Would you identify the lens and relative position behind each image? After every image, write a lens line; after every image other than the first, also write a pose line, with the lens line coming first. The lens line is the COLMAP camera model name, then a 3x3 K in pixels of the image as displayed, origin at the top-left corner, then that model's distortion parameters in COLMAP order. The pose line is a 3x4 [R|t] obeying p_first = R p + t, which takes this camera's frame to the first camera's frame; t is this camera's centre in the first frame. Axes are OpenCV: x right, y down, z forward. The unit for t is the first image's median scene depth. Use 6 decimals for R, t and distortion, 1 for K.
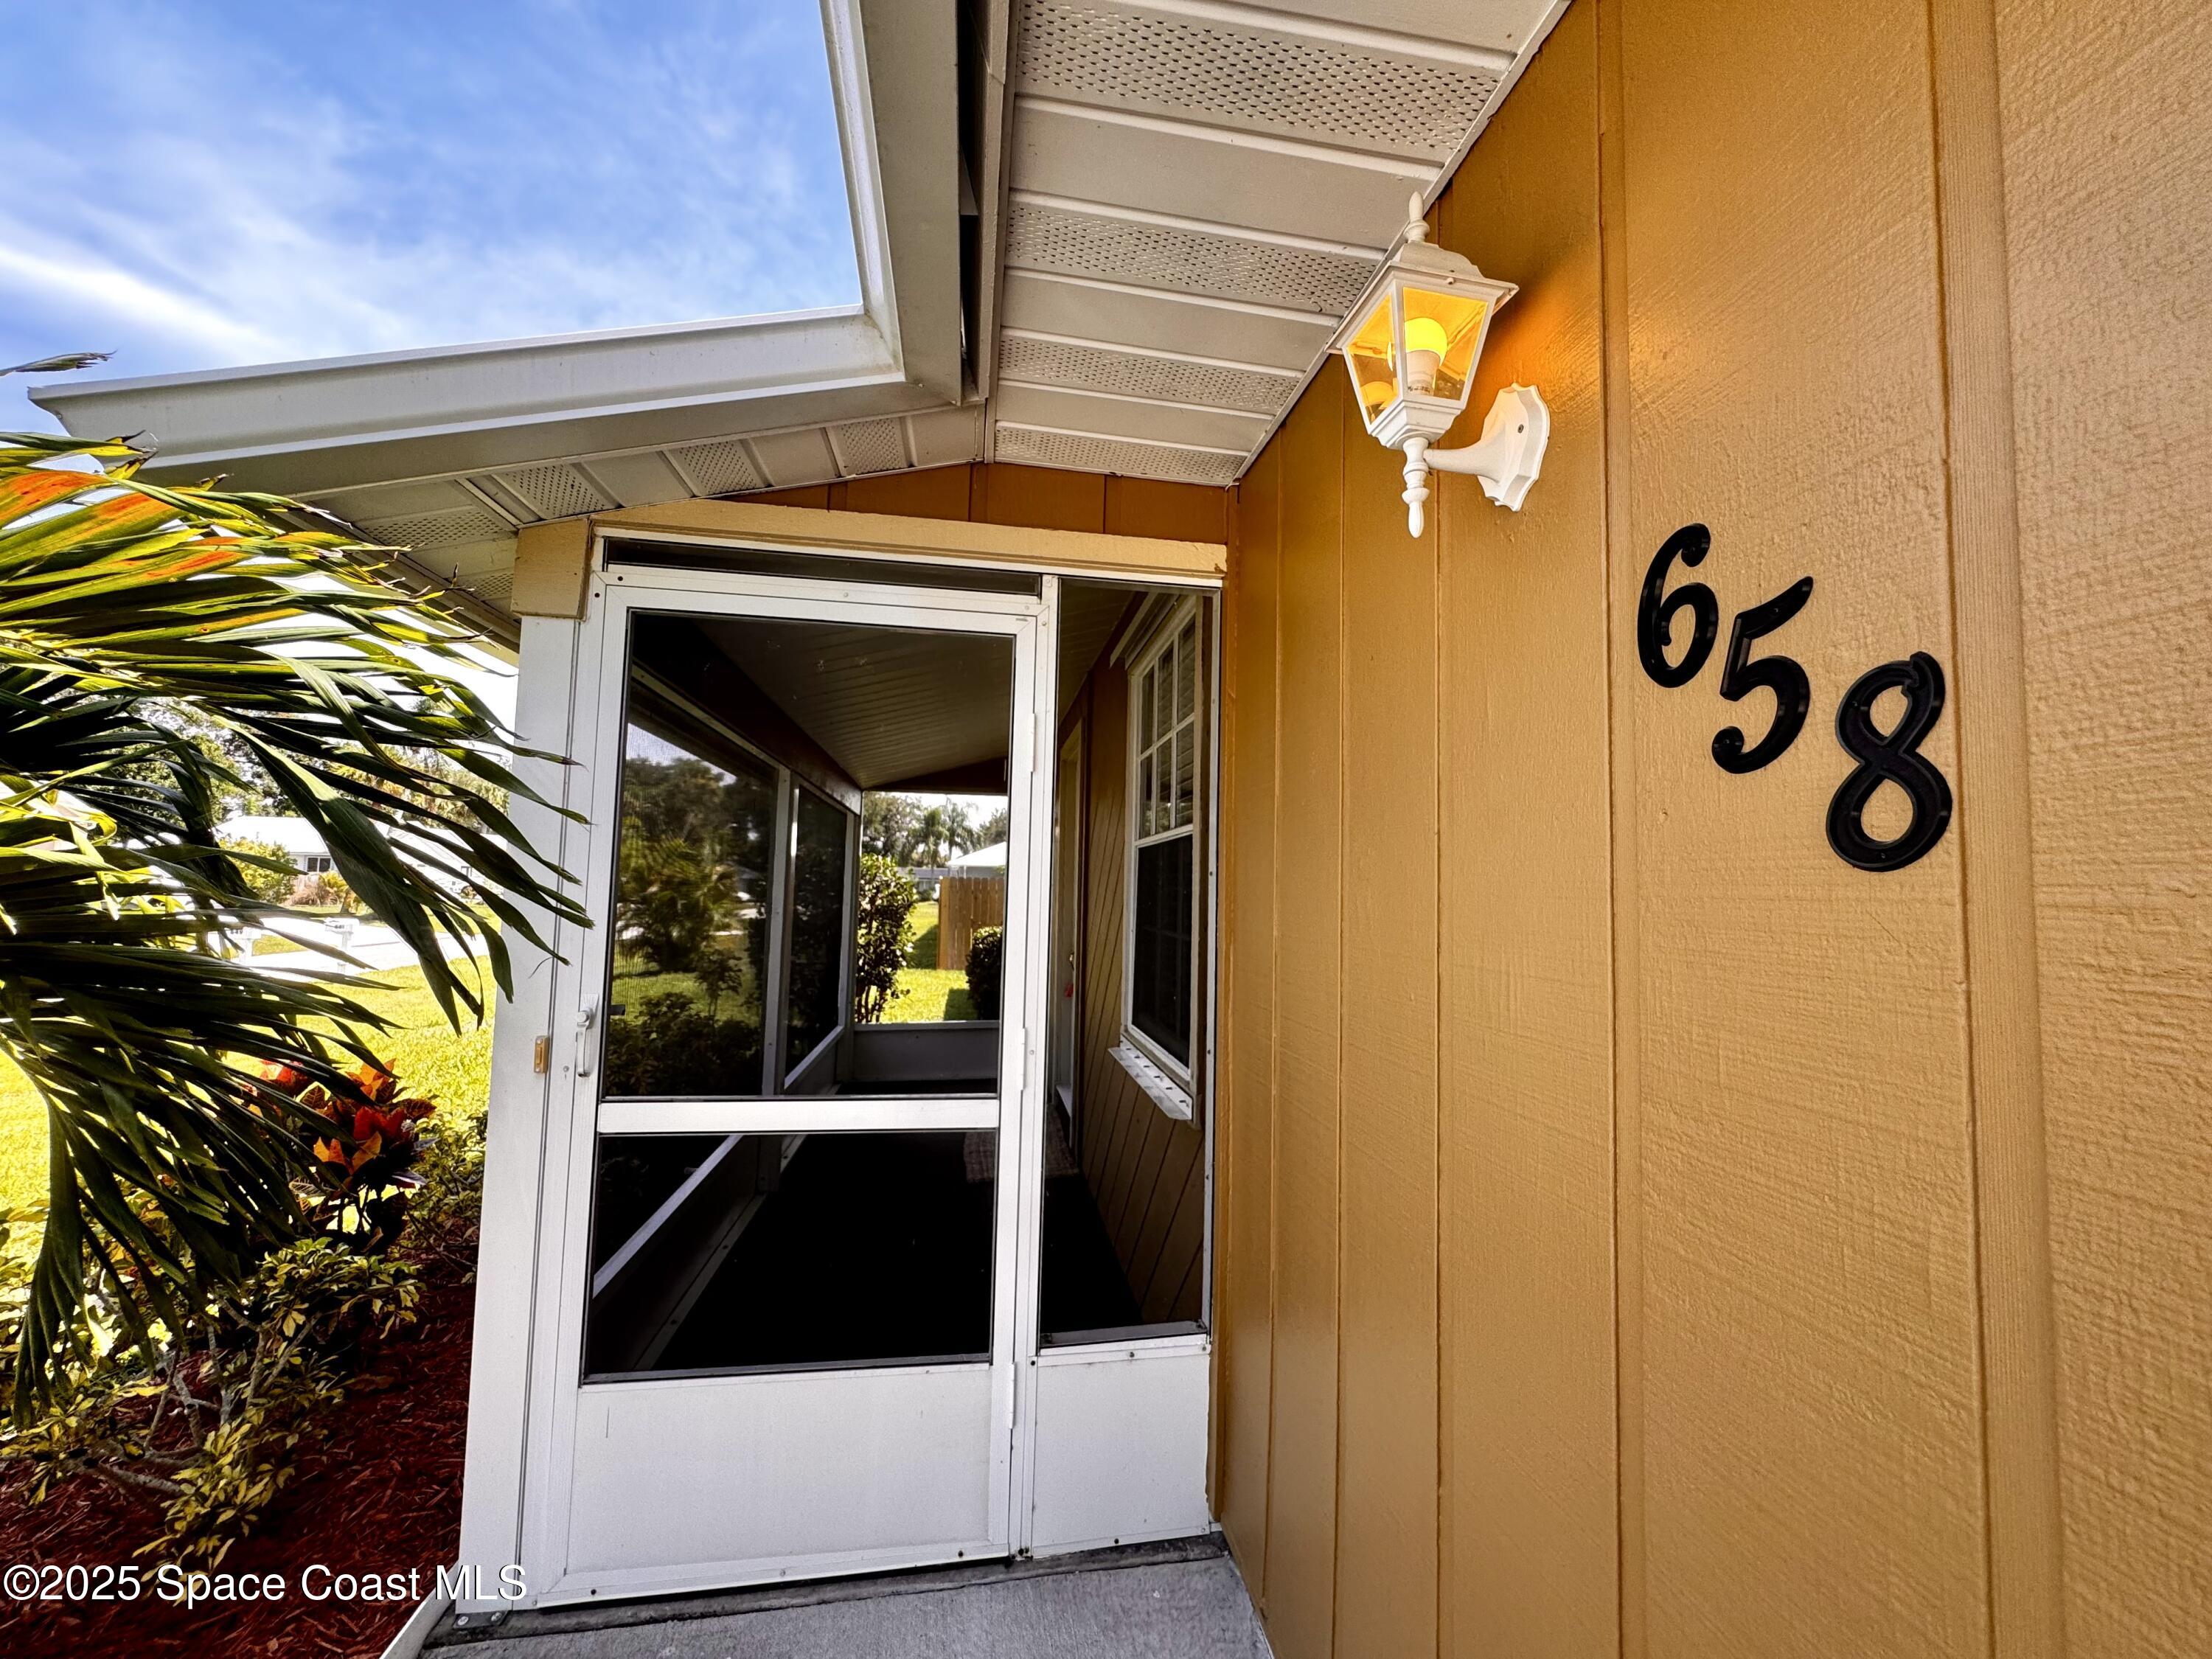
lens RADIAL K [[882.8, 0, 1106.0], [0, 882.8, 829.5], [0, 0, 1]] dist [-0.001280, -0.000231]
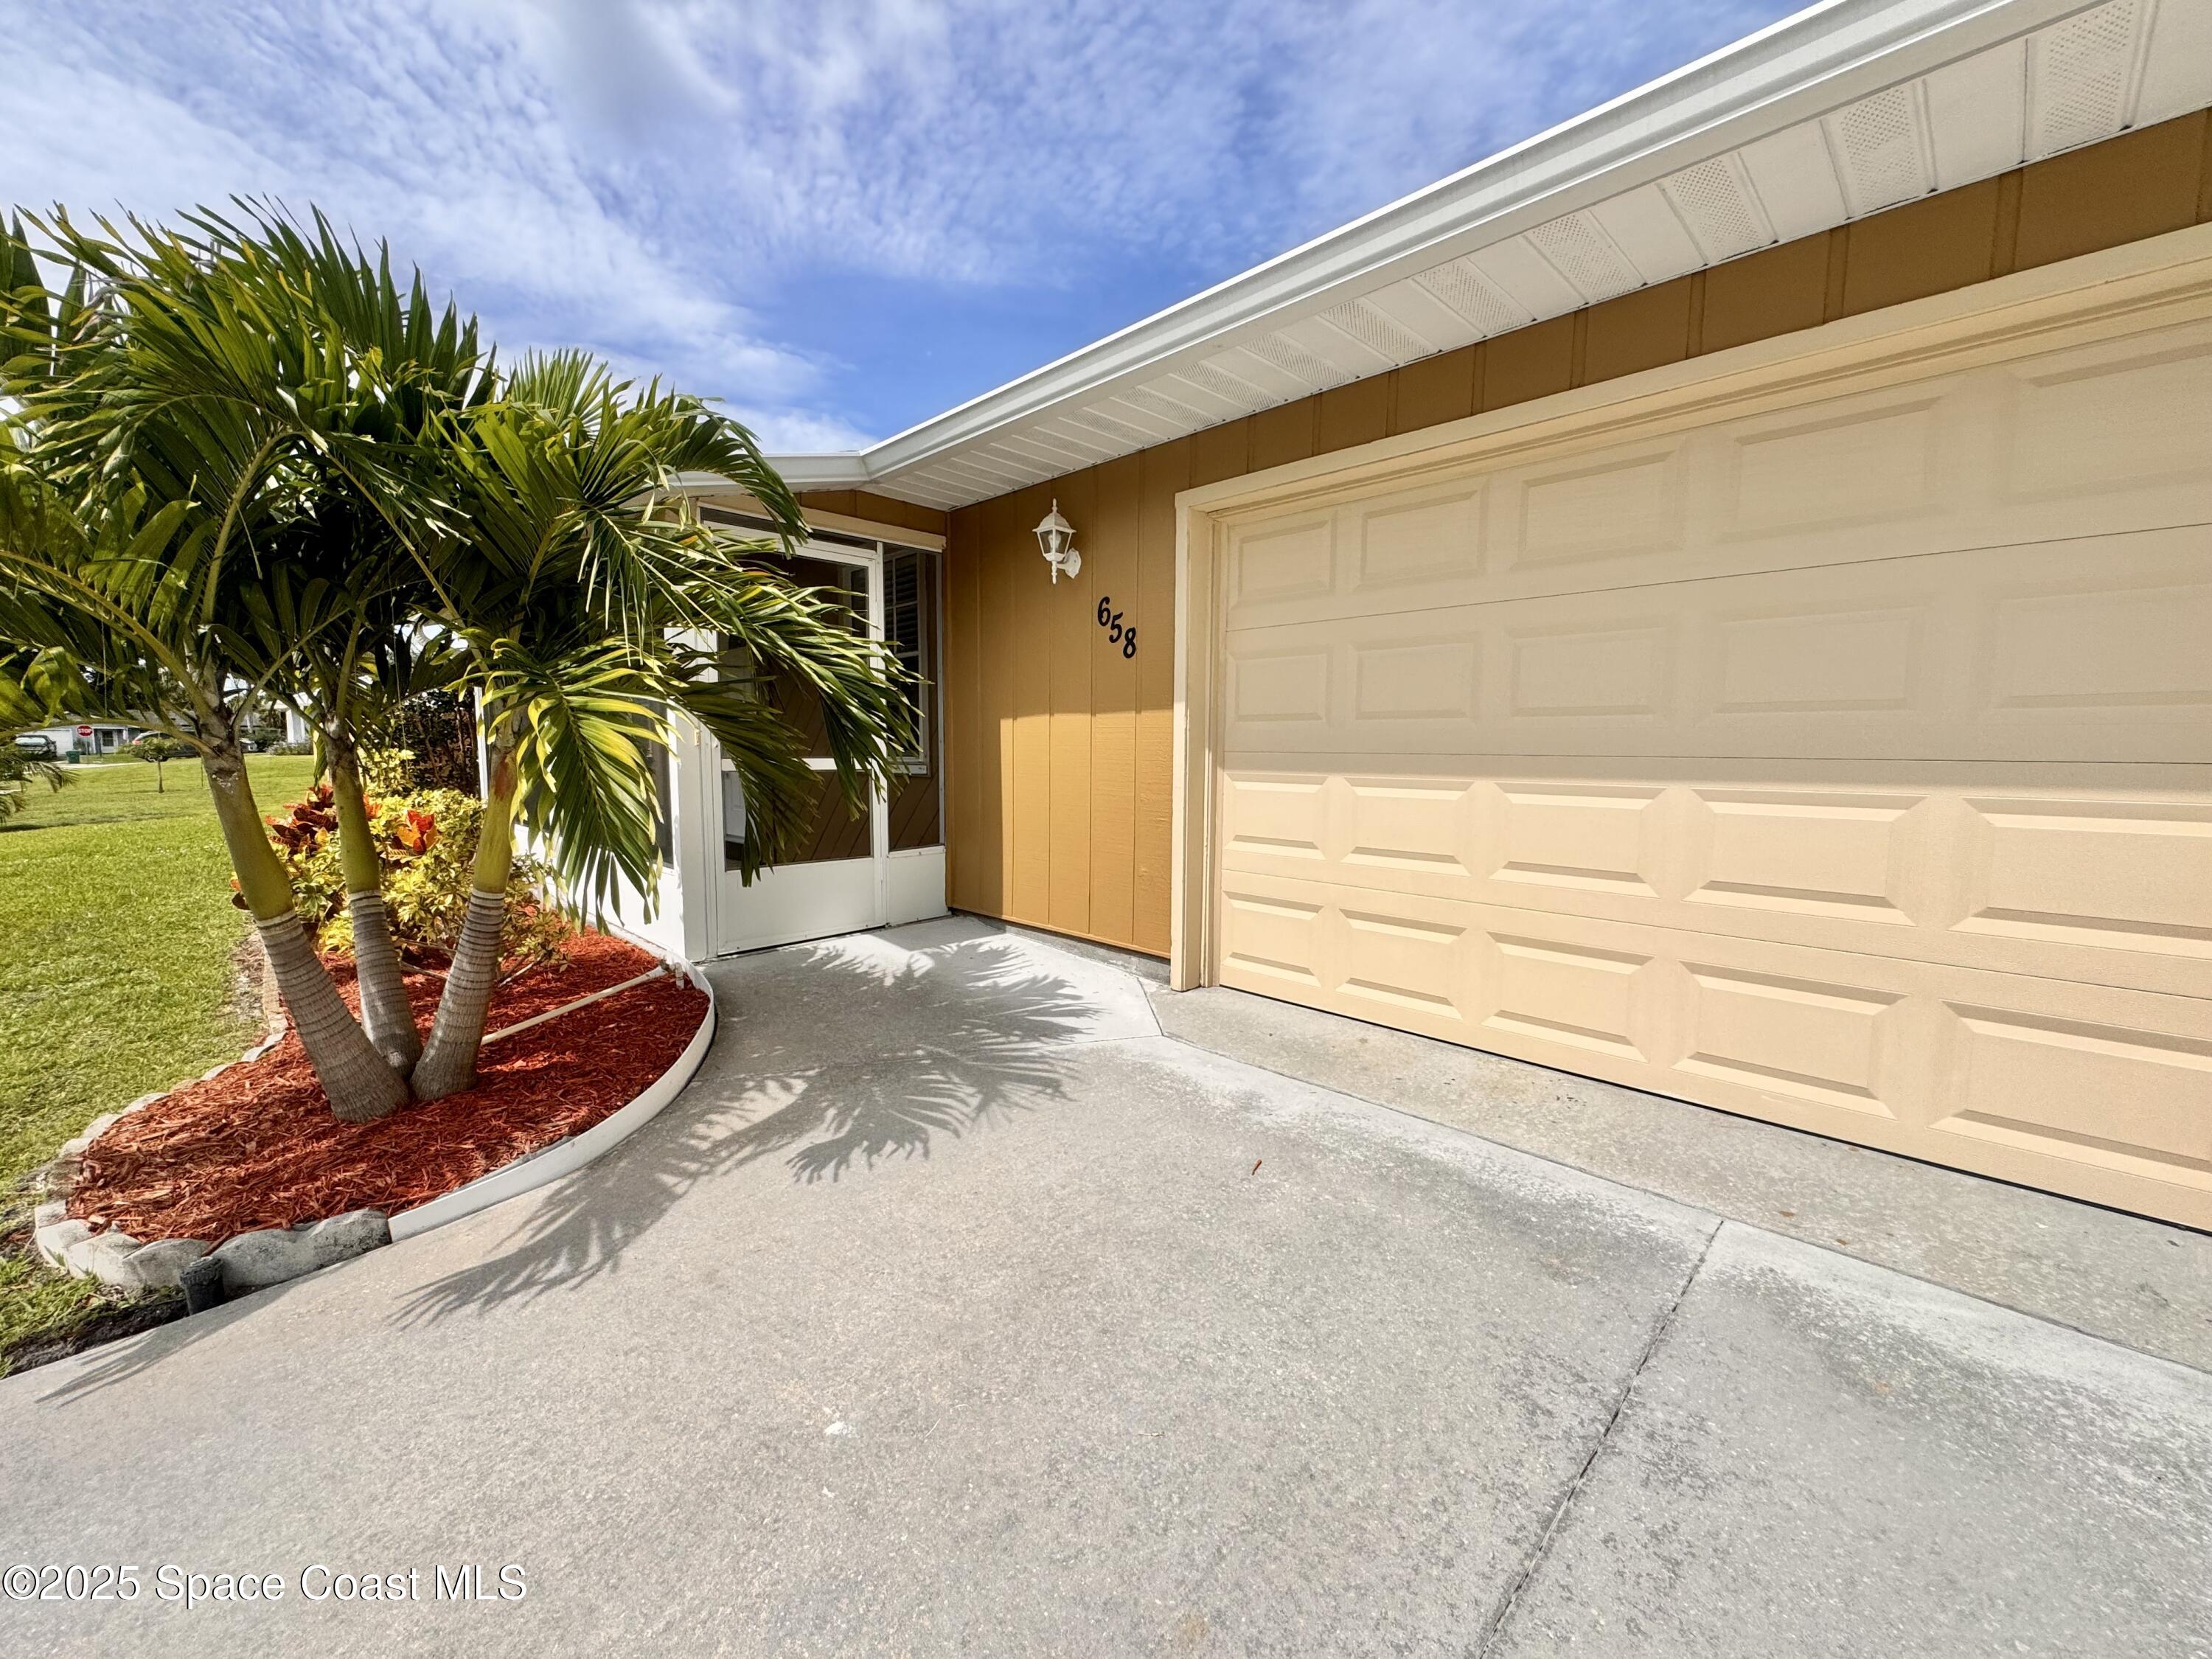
lens RADIAL K [[891.6, 0, 1106.0], [0, 891.6, 829.5], [0, 0, 1]] dist [0.028975, -0.000034]
pose [[0.812547, -0.073122, 0.578291, -1.039476], [-0.024511, 0.986937, 0.159234, 0.079736], [-0.582380, -0.143559, 0.800140, -1.427507]]
